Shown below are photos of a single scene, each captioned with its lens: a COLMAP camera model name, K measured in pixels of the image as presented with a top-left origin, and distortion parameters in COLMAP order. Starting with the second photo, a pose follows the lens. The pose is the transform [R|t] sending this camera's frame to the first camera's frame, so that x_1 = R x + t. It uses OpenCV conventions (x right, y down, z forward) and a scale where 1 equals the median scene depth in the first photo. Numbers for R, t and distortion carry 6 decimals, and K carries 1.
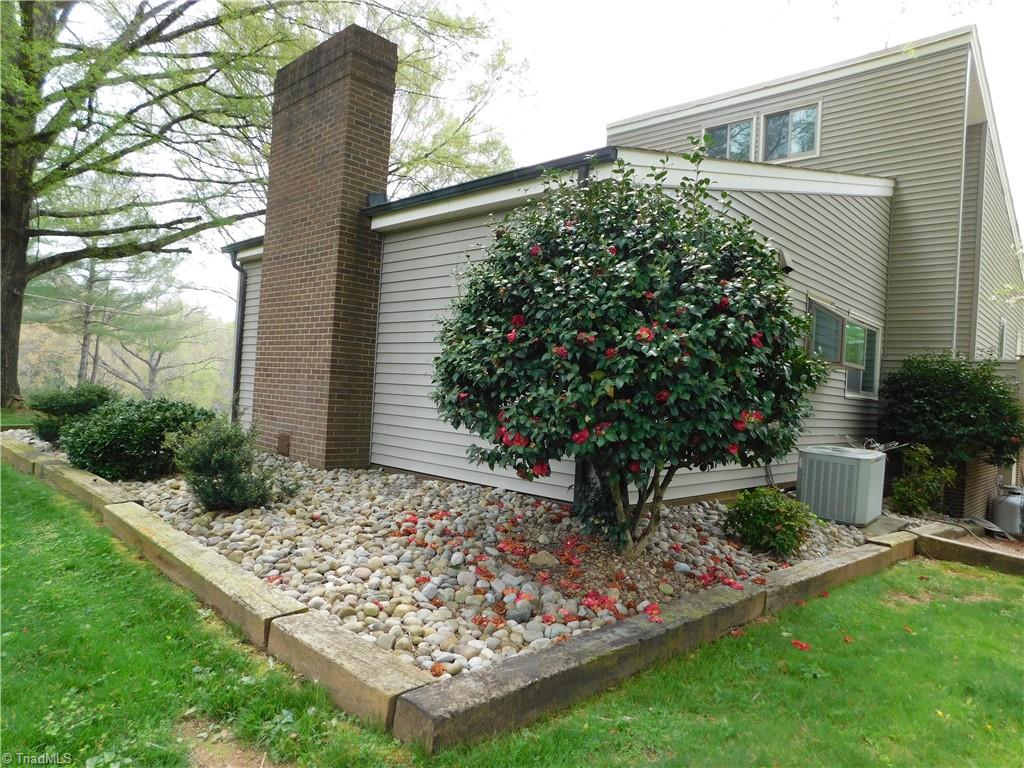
lens RADIAL K [[669.7, 0, 512.0], [0, 669.7, 384.0], [0, 0, 1]] dist [-0.031280, 0.002804]
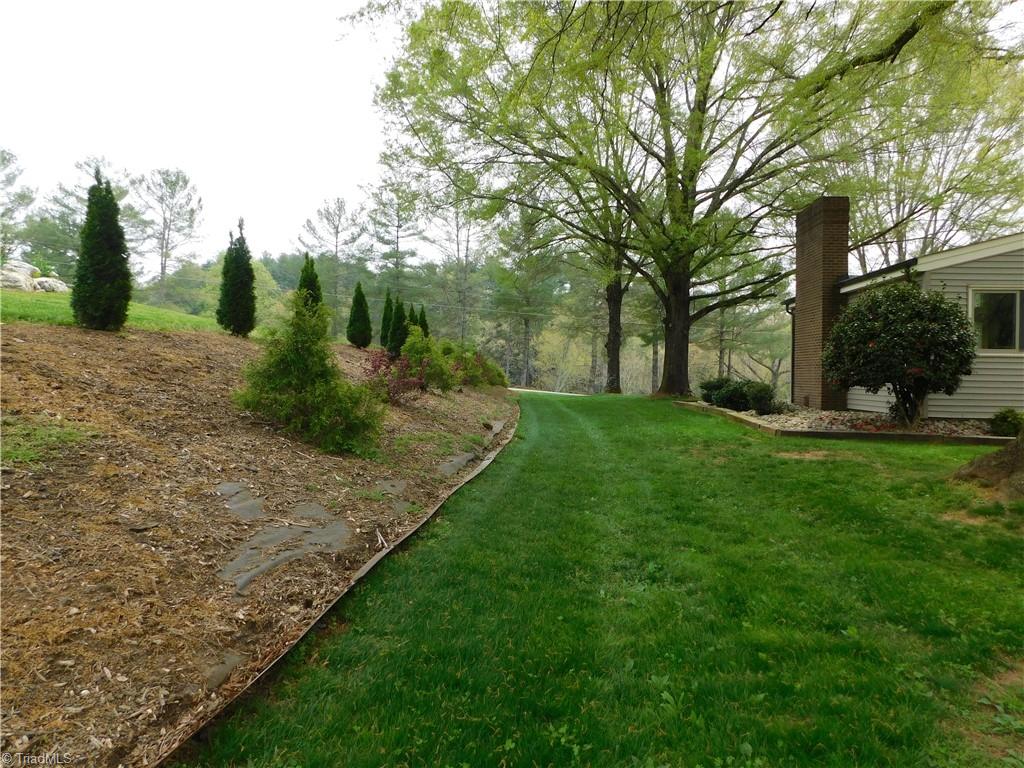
lens RADIAL K [[669.7, 0, 512.0], [0, 669.7, 384.0], [0, 0, 1]] dist [-0.031280, 0.002804]
pose [[0.636095, -0.040594, -0.770542, 0.115600], [0.036341, 0.999083, -0.022634, 0.008942], [0.770754, -0.013605, 0.636987, -0.176073]]
